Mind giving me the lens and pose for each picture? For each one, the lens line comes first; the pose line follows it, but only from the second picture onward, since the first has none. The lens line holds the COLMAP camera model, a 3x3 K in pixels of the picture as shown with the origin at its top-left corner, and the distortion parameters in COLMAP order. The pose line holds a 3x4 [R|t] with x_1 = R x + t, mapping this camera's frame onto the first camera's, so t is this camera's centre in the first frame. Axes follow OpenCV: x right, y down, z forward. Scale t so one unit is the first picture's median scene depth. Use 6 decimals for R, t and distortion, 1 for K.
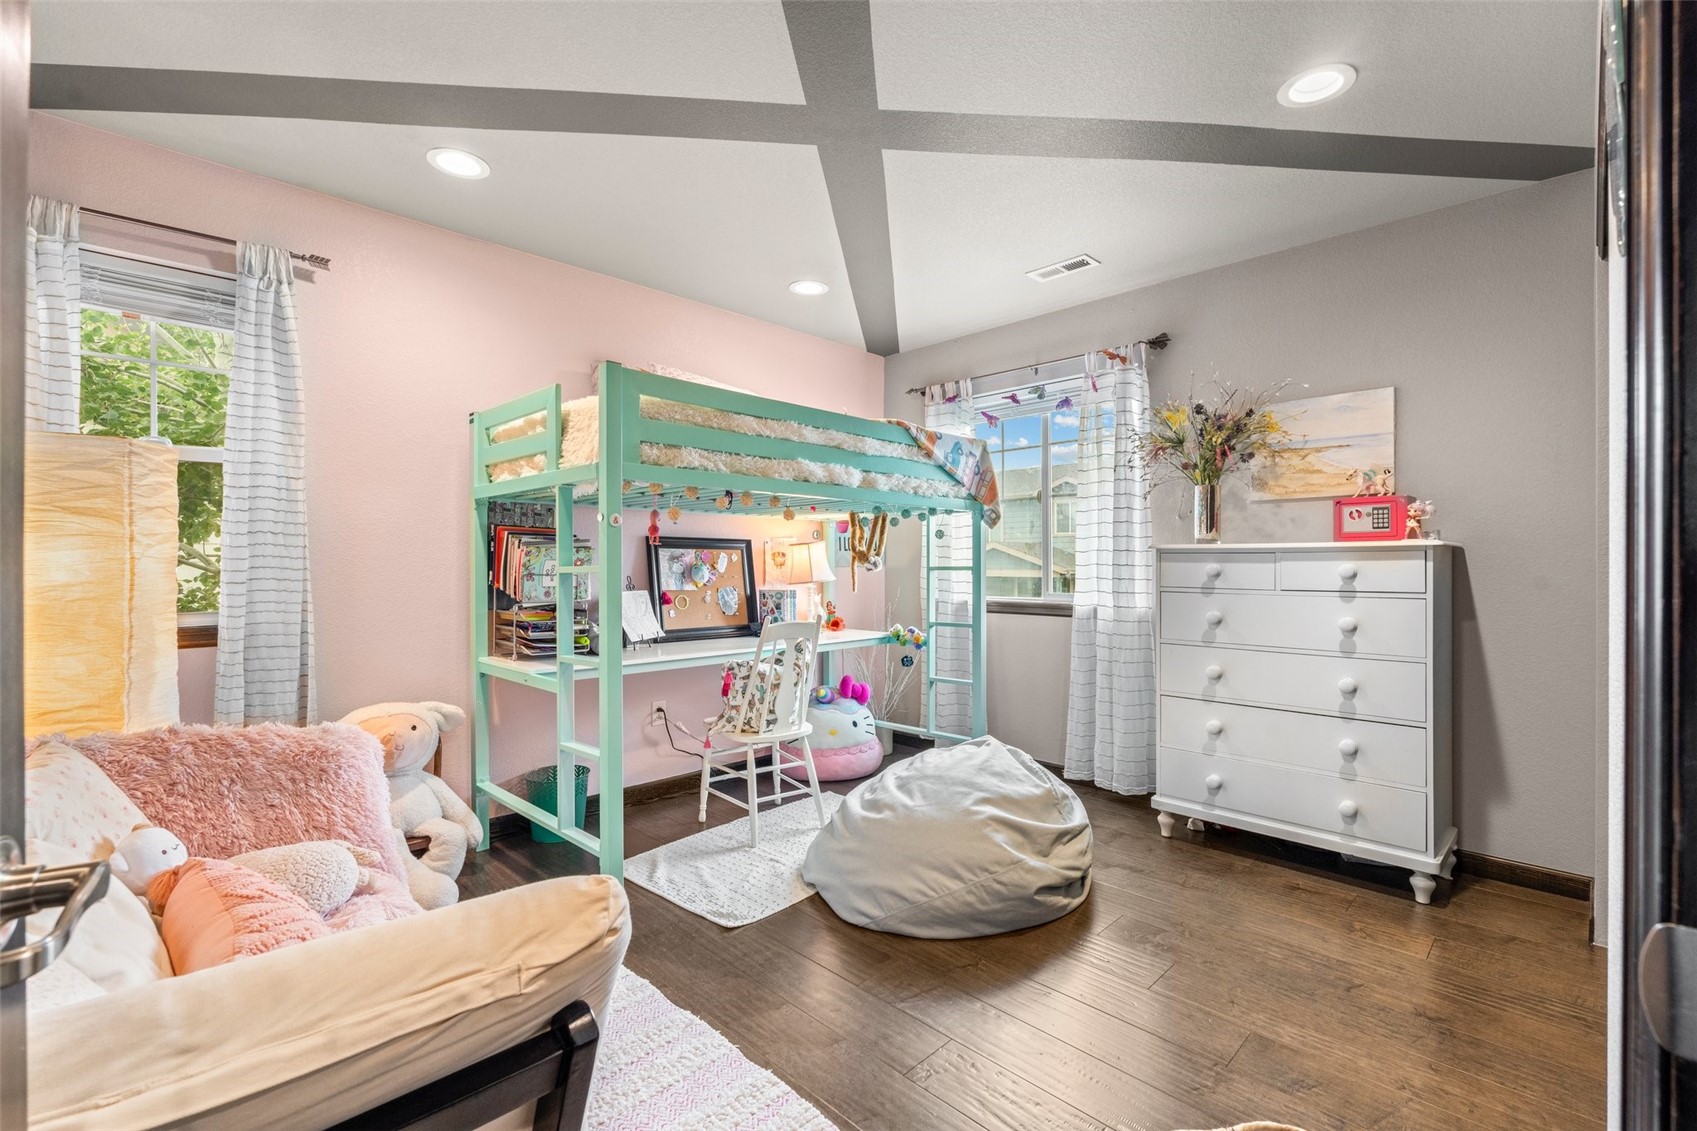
lens RADIAL K [[746.0, 0, 845.4], [0, 746.0, 566.5], [0, 0, 1]] dist [-0.001238, -0.000592]
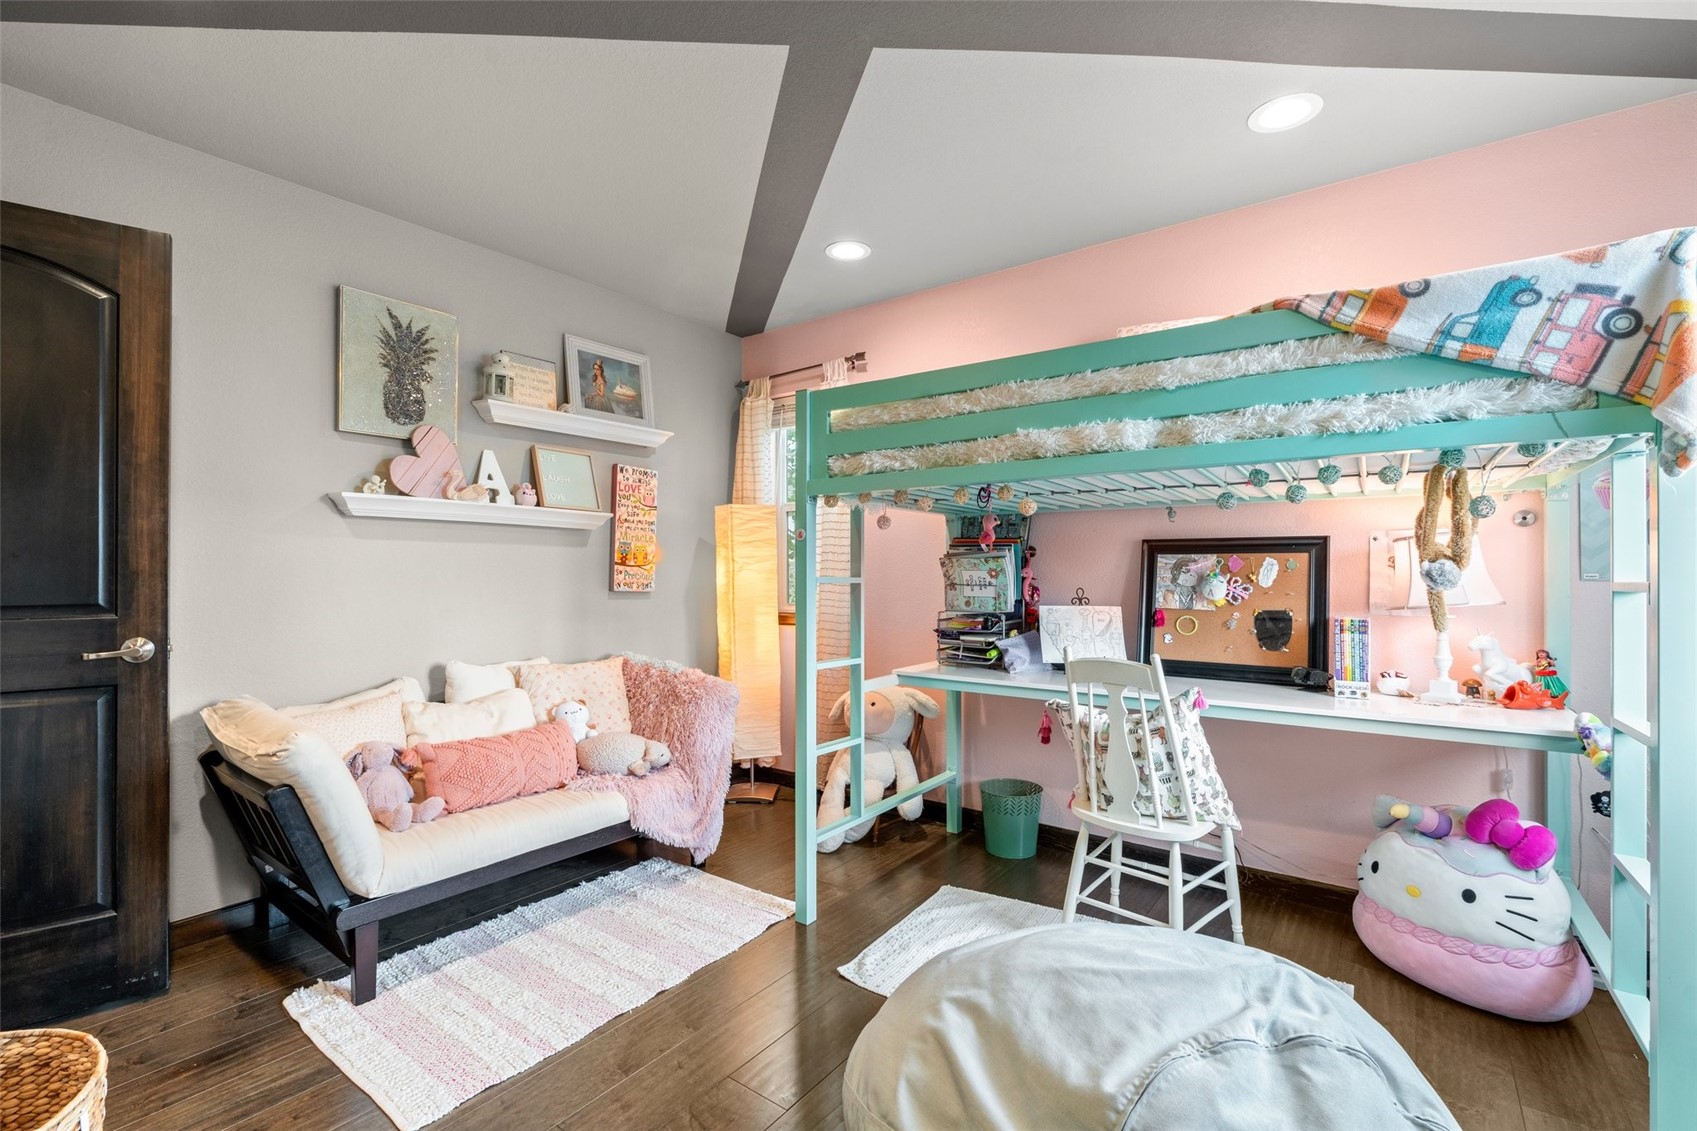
lens RADIAL K [[746.0, 0, 845.0], [0, 746.0, 569.2], [0, 0, 1]] dist [-0.001238, -0.000592]
pose [[0.148884, -0.005416, -0.988840, 0.536010], [-0.004548, 0.999971, -0.006162, -0.002953], [0.988844, 0.005414, 0.148855, 0.617868]]
